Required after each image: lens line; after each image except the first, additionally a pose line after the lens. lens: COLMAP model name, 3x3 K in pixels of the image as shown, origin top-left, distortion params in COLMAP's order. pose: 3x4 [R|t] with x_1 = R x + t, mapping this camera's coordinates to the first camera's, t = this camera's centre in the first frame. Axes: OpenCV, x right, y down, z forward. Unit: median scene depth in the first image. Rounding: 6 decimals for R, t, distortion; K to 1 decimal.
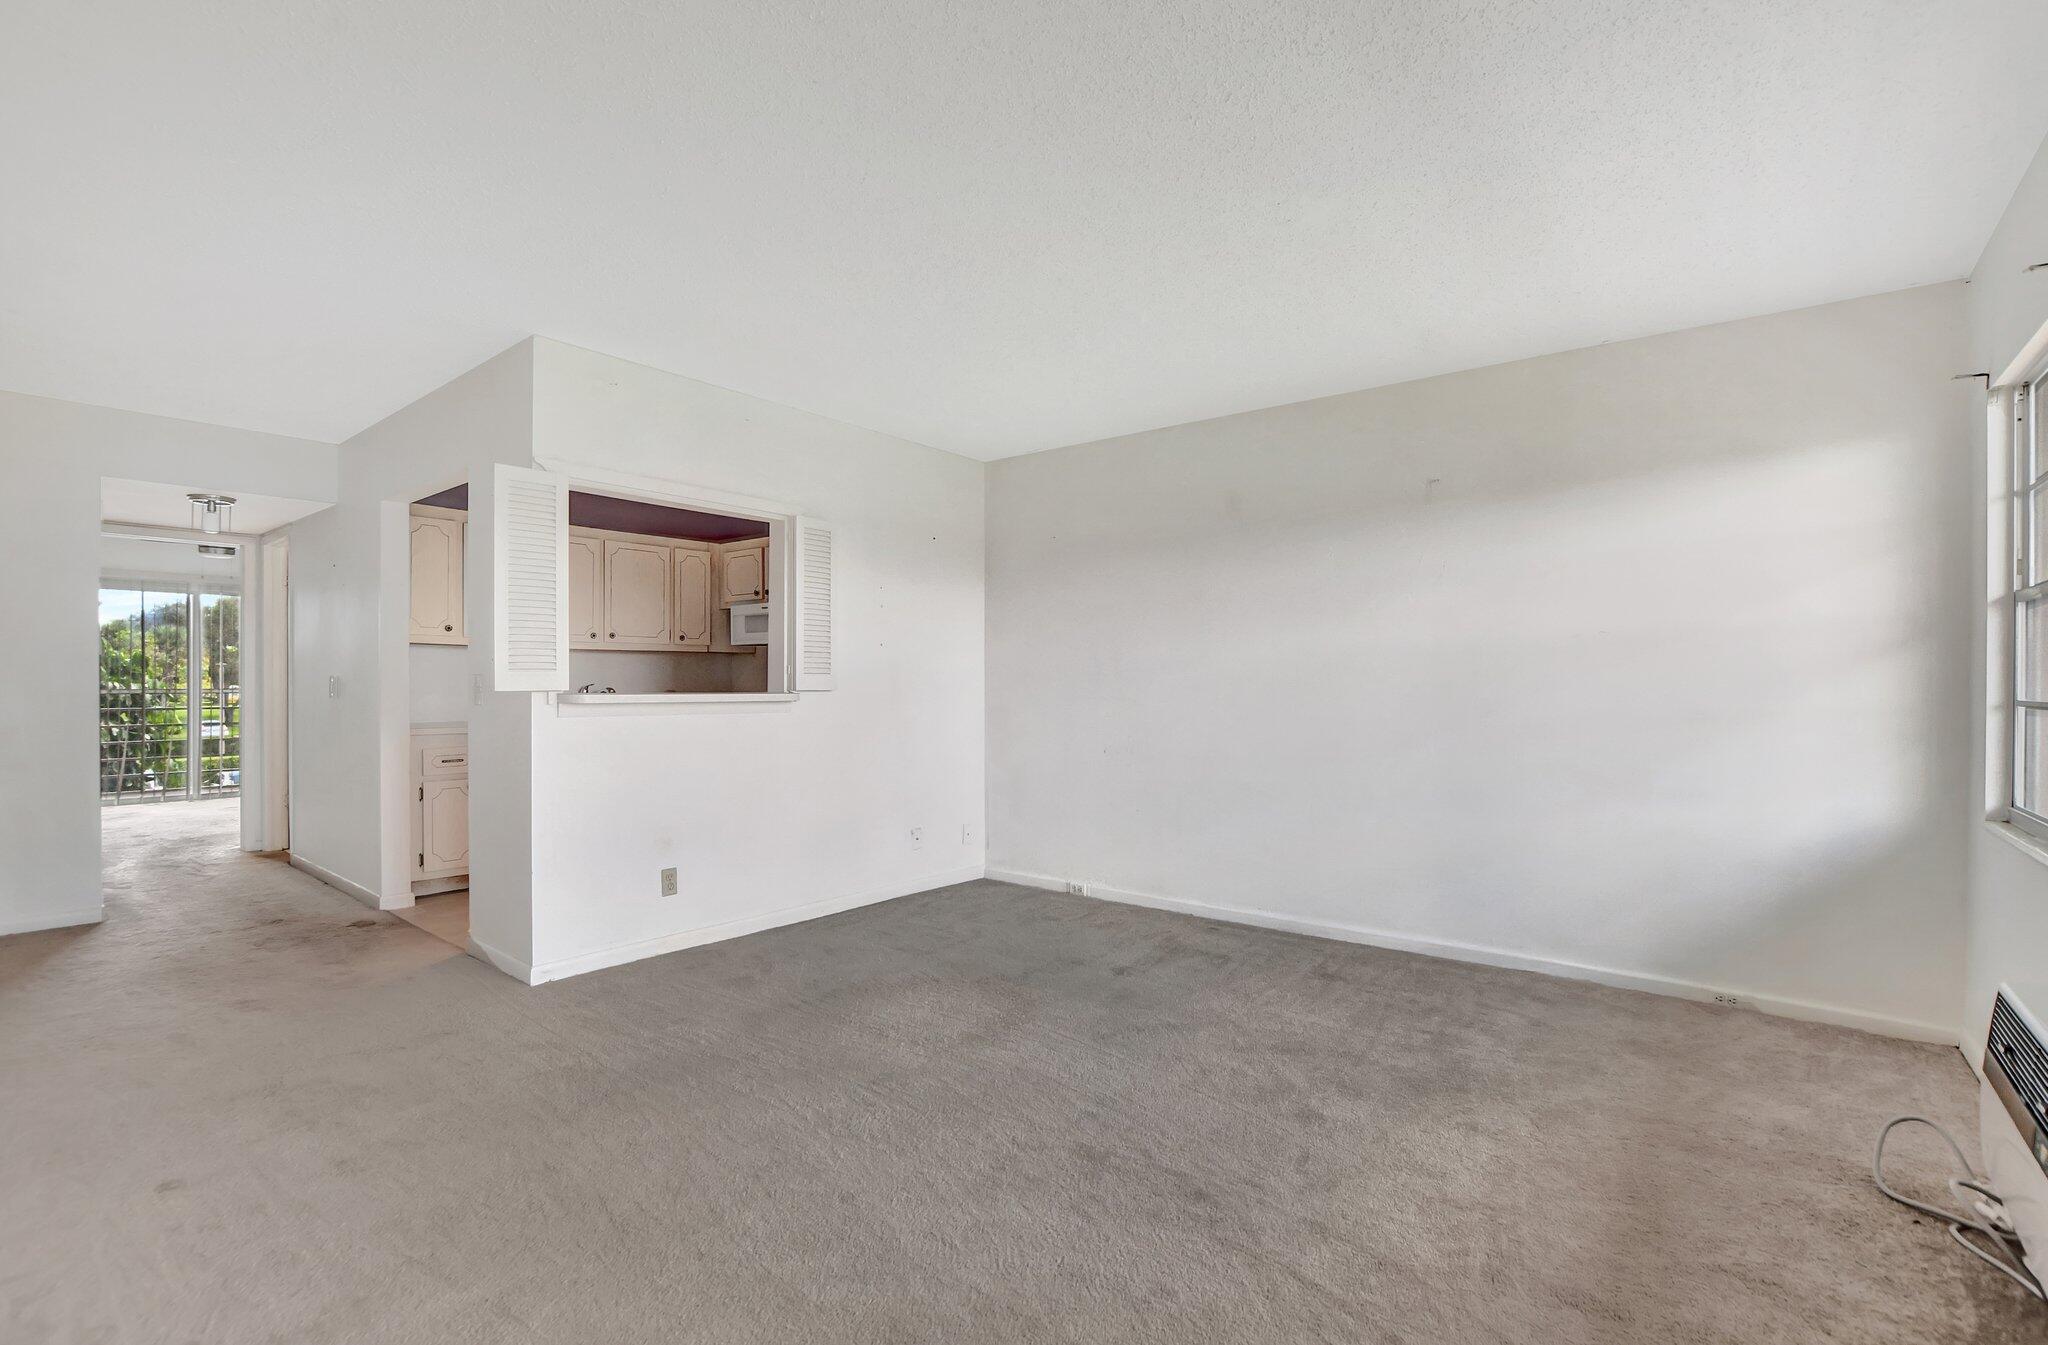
lens RADIAL K [[921.2, 0, 1034.1], [0, 921.2, 686.8], [0, 0, 1]] dist [-0.026228, 0.000144]
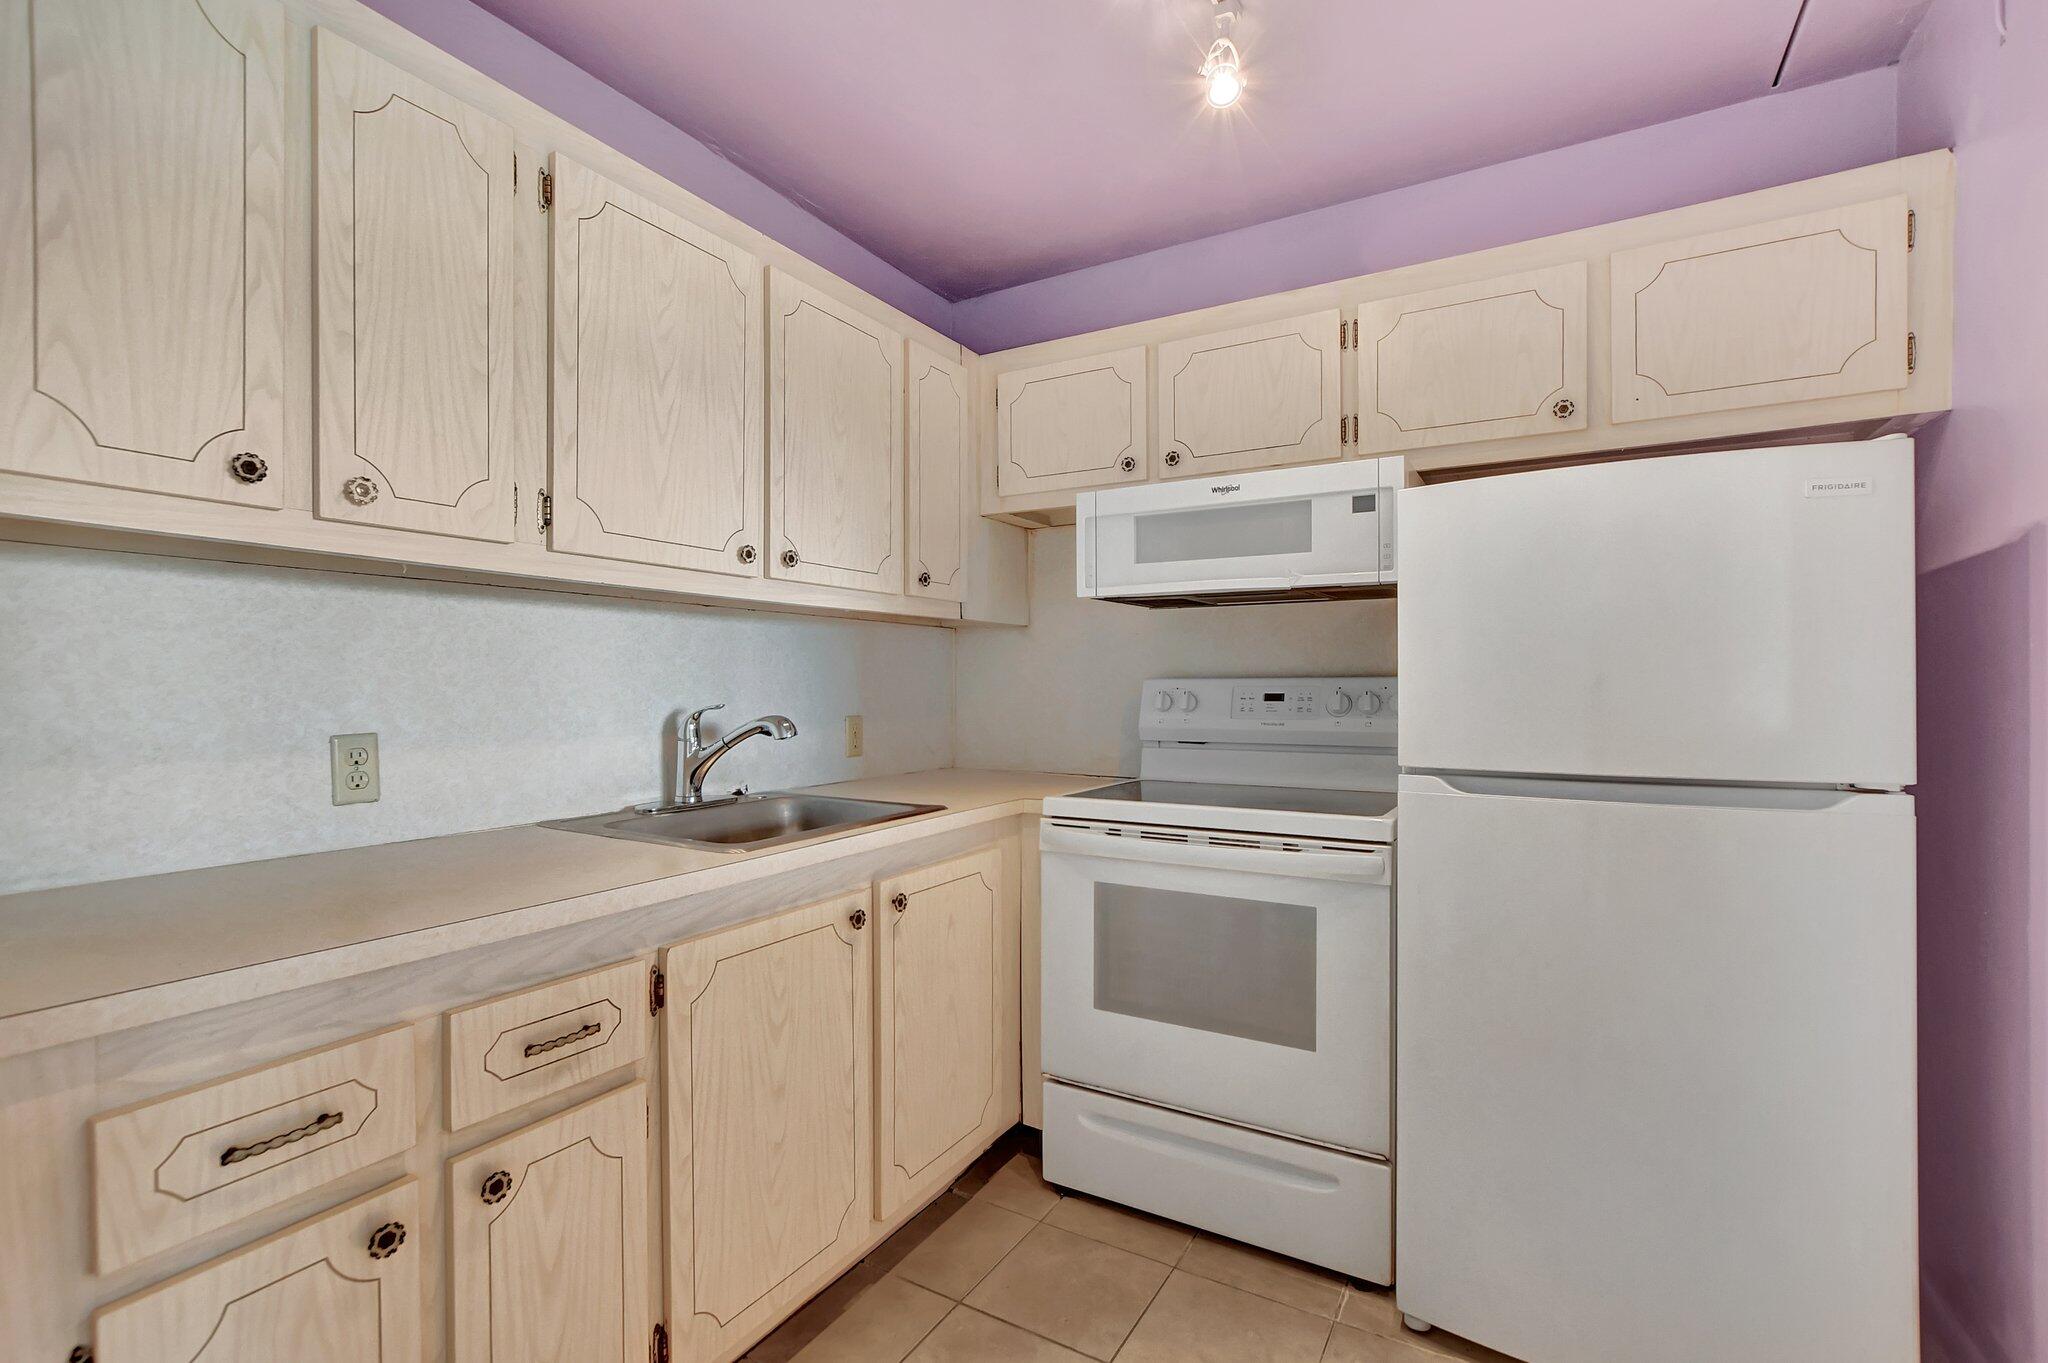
lens RADIAL K [[926.7, 0, 1015.5], [0, 926.7, 695.0], [0, 0, 1]] dist [-0.008015, 0.000844]
pose [[0.990711, -0.007614, 0.135774, -0.432094], [0.006537, 0.999944, 0.008374, -0.009188], [-0.135830, -0.007408, 0.990704, 0.665978]]
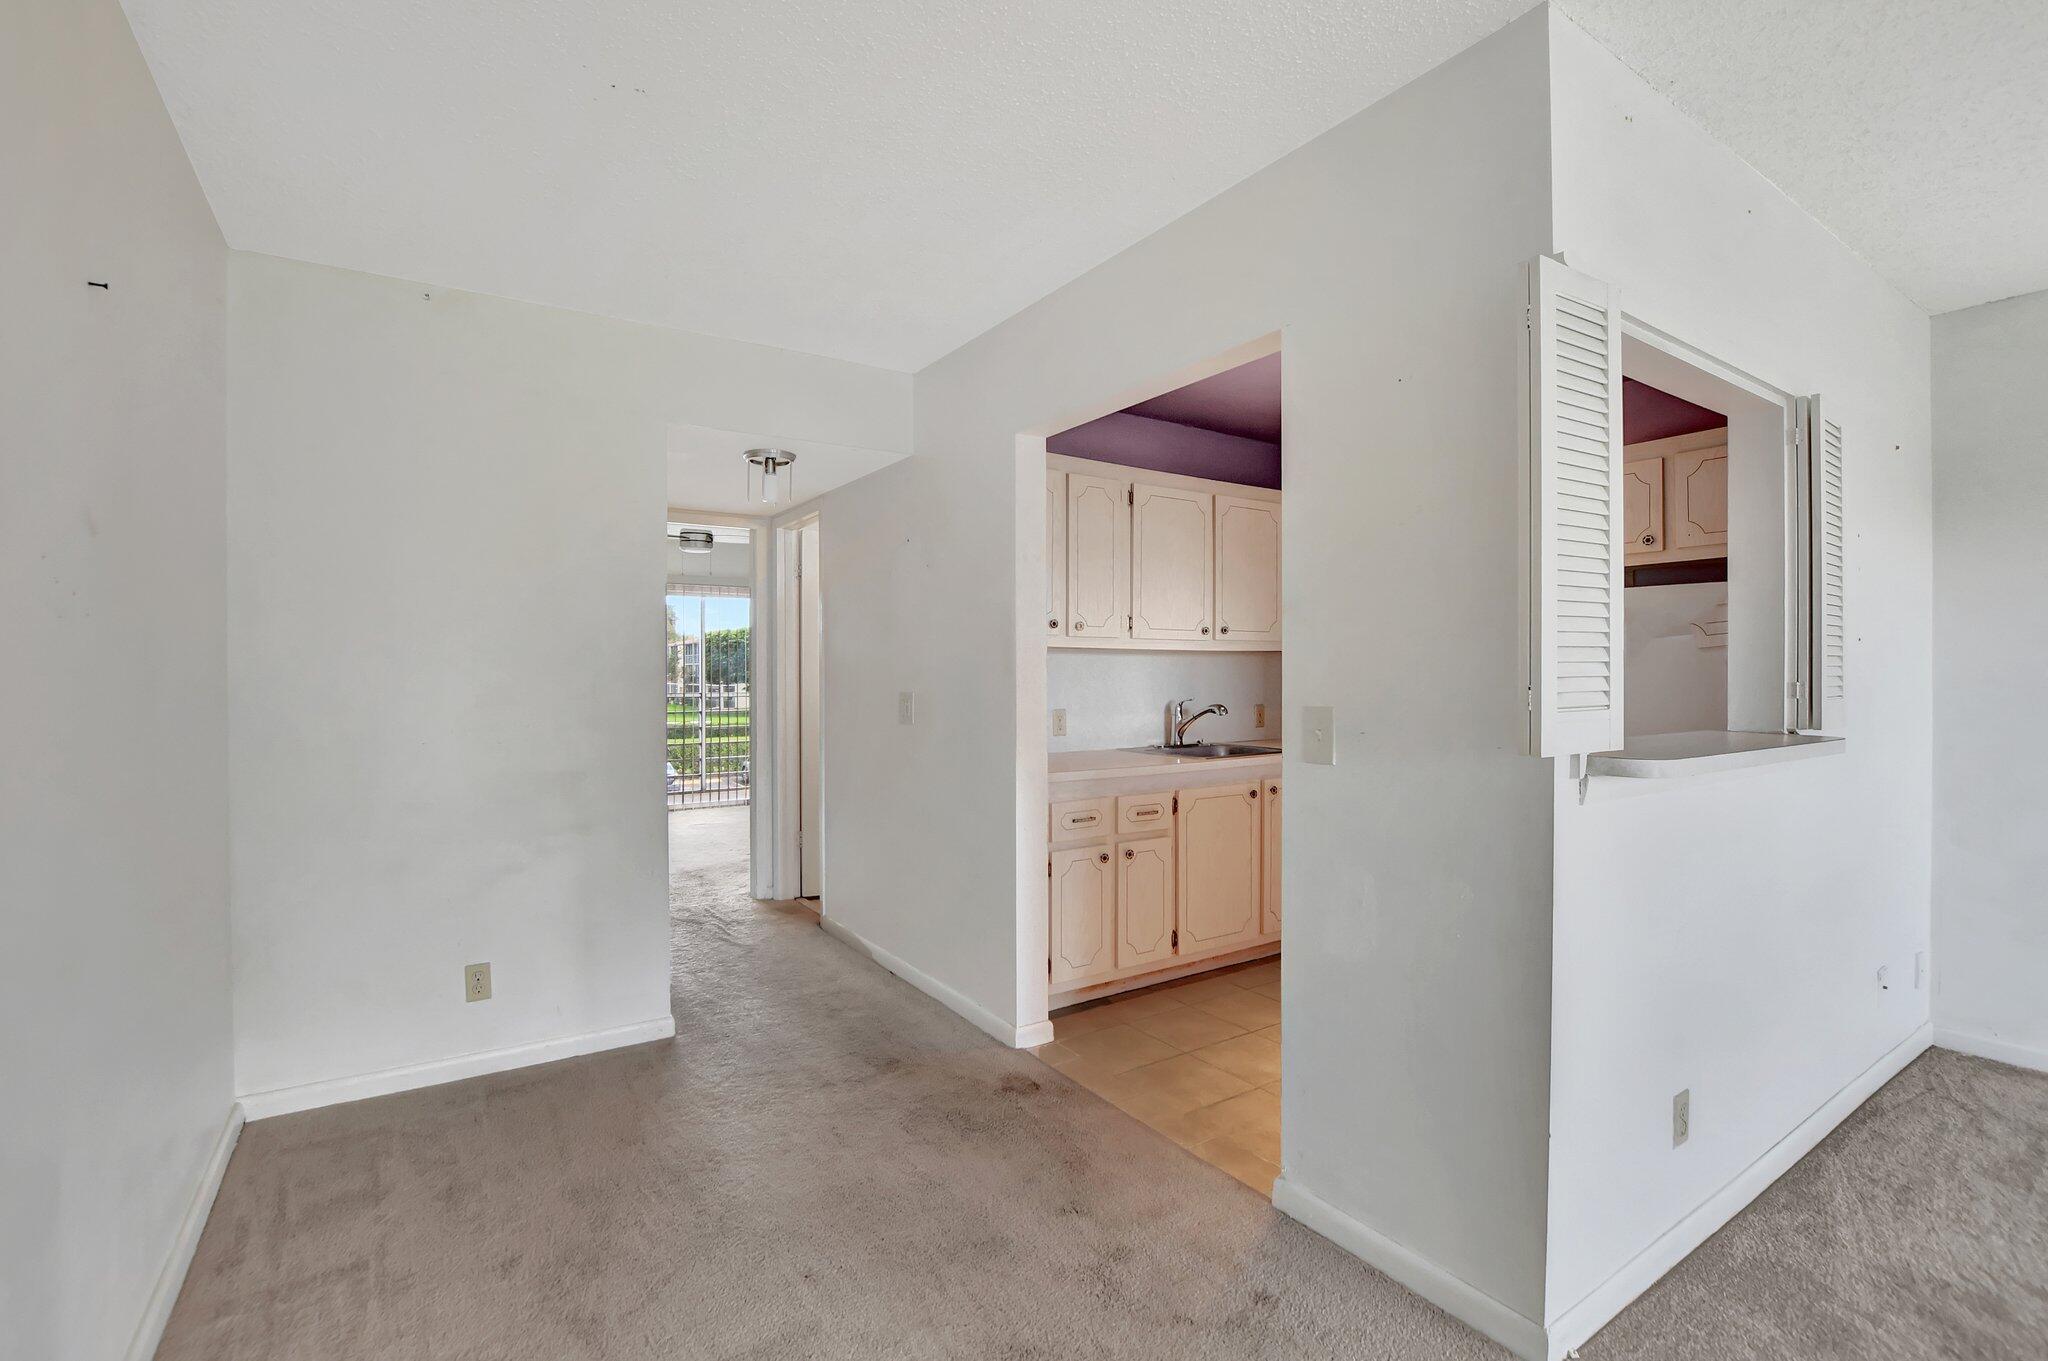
lens RADIAL K [[926.7, 0, 1015.5], [0, 926.7, 694.0], [0, 0, 1]] dist [-0.008015, 0.000844]
pose [[0.948526, -0.001466, -0.316697, -0.393934], [0.007237, 0.999828, 0.017048, -0.020750], [0.316618, -0.018463, 0.948374, 0.279323]]
